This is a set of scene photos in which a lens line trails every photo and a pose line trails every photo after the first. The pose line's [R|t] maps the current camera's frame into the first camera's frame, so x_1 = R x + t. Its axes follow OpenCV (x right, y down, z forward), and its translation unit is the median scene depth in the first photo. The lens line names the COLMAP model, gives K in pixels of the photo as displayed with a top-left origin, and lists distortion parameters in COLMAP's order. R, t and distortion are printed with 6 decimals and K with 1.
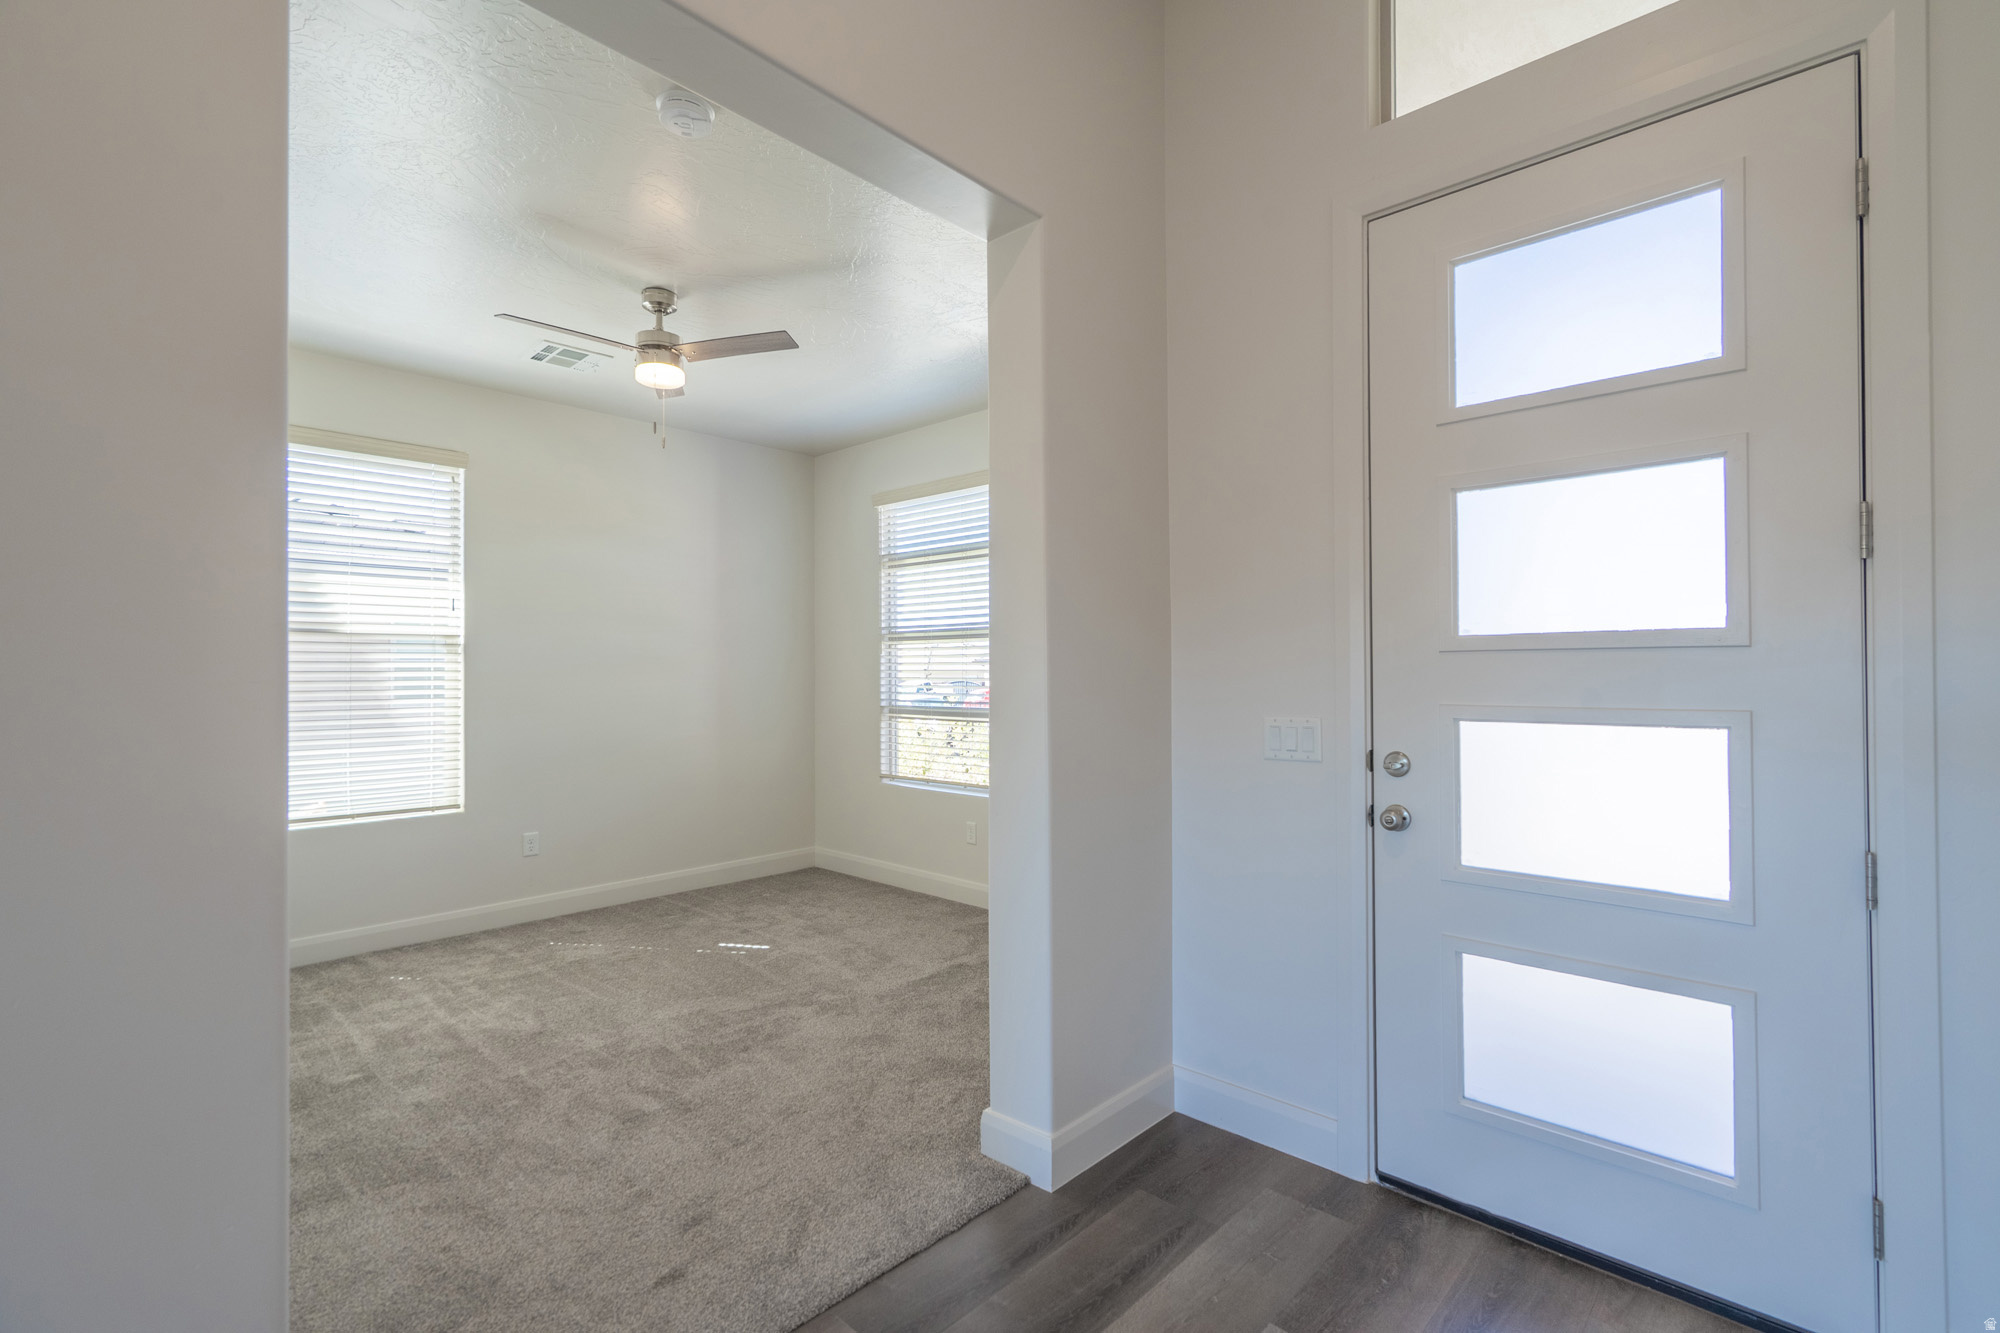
lens RADIAL K [[851.2, 0, 1040.3], [0, 851.2, 674.6], [0, 0, 1]] dist [-0.004226, -0.000510]
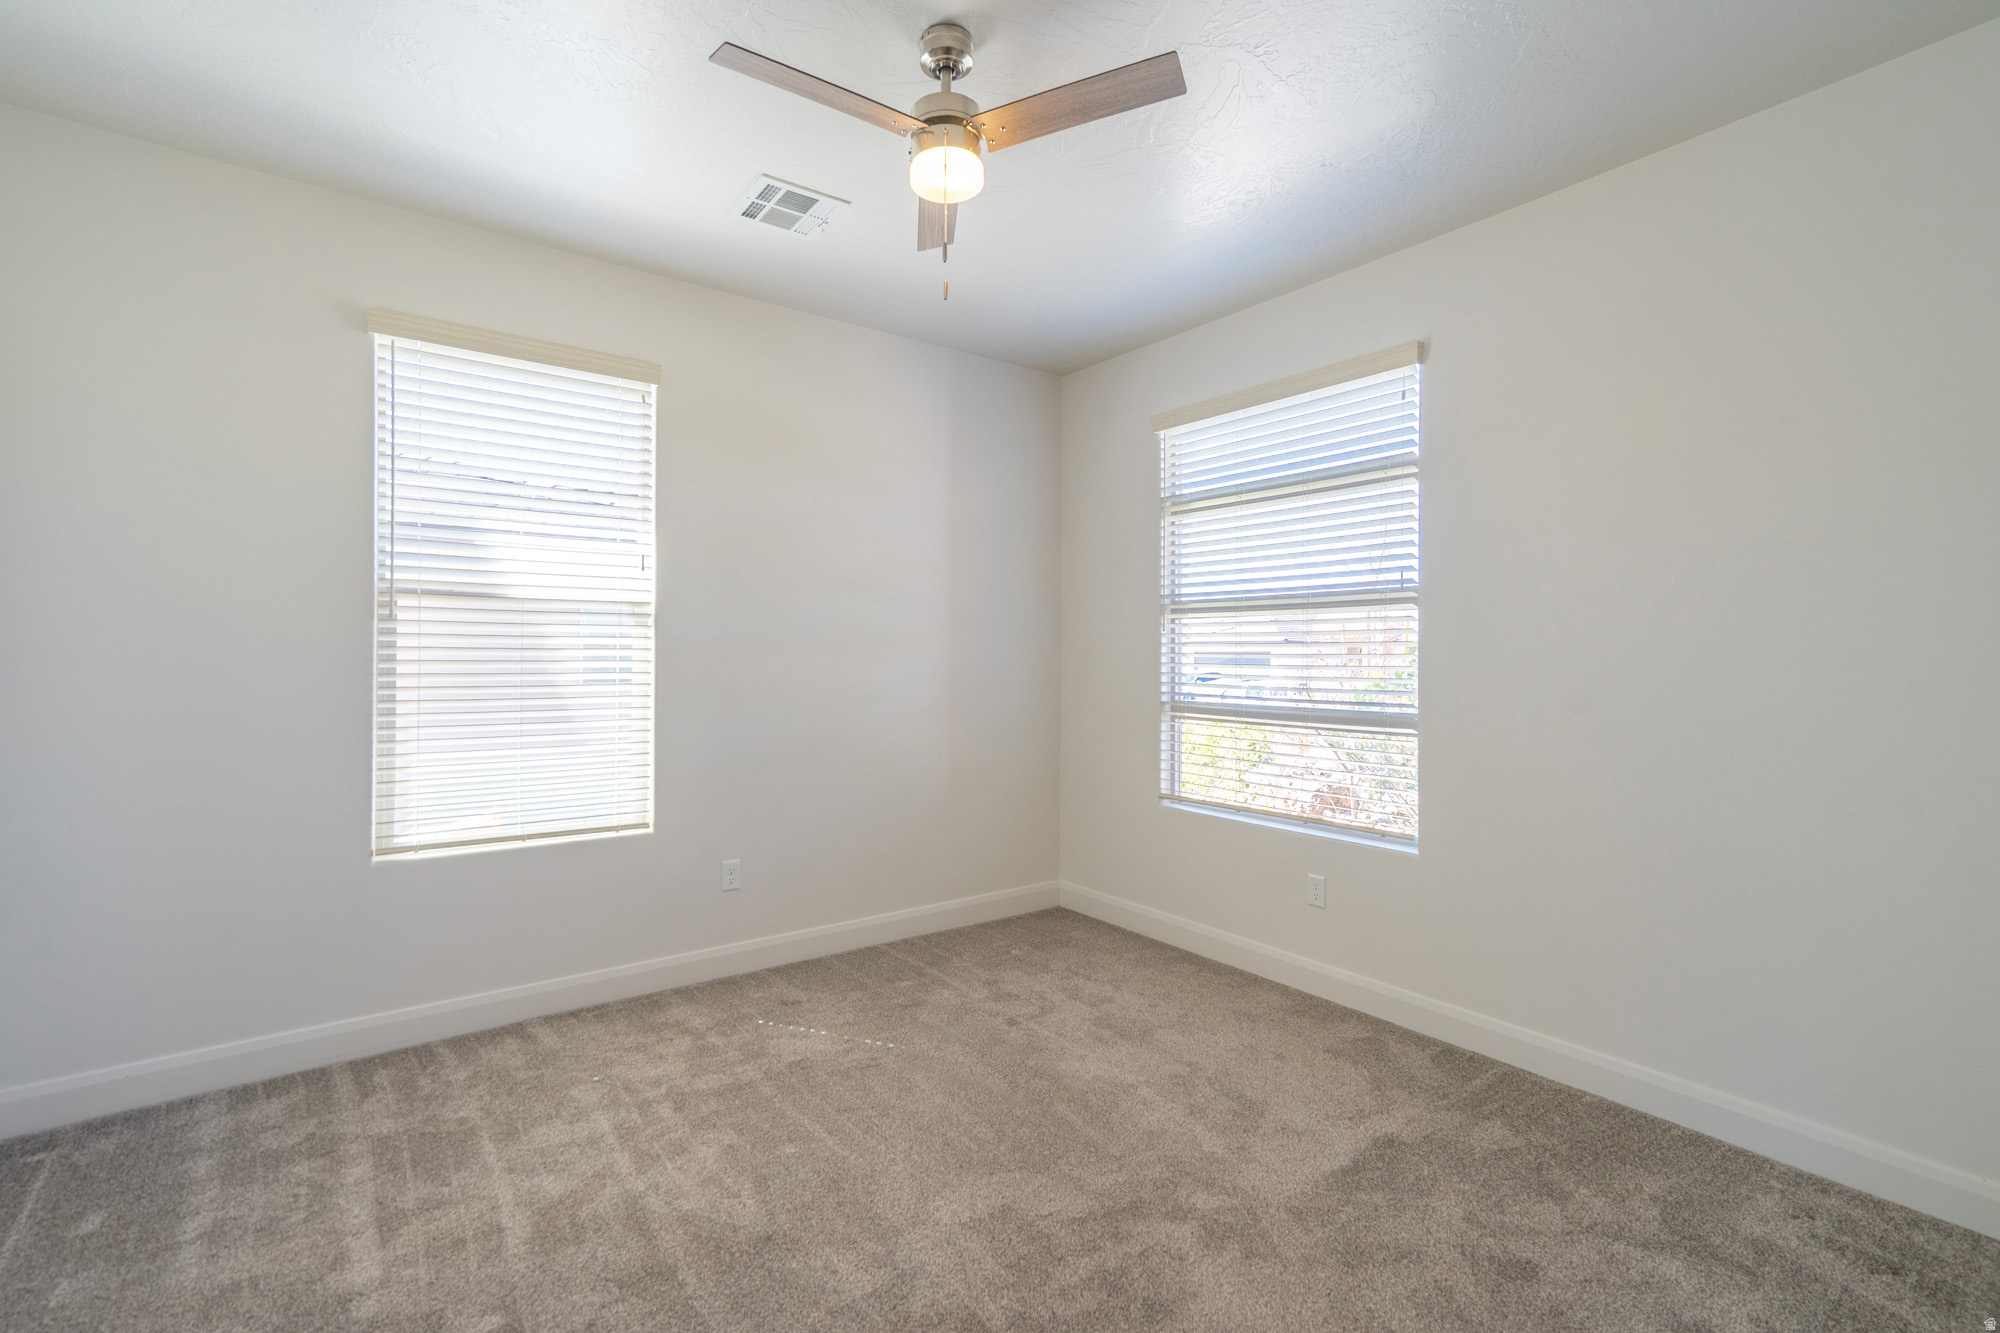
lens RADIAL K [[915.9, 0, 1032.7], [0, 915.9, 666.5], [0, 0, 1]] dist [-0.000447, 0.000467]
pose [[0.980194, 0.011549, -0.197701, -0.184473], [-0.009910, 0.999908, 0.009278, 0.000328], [0.197790, -0.007135, 0.980218, 0.262717]]
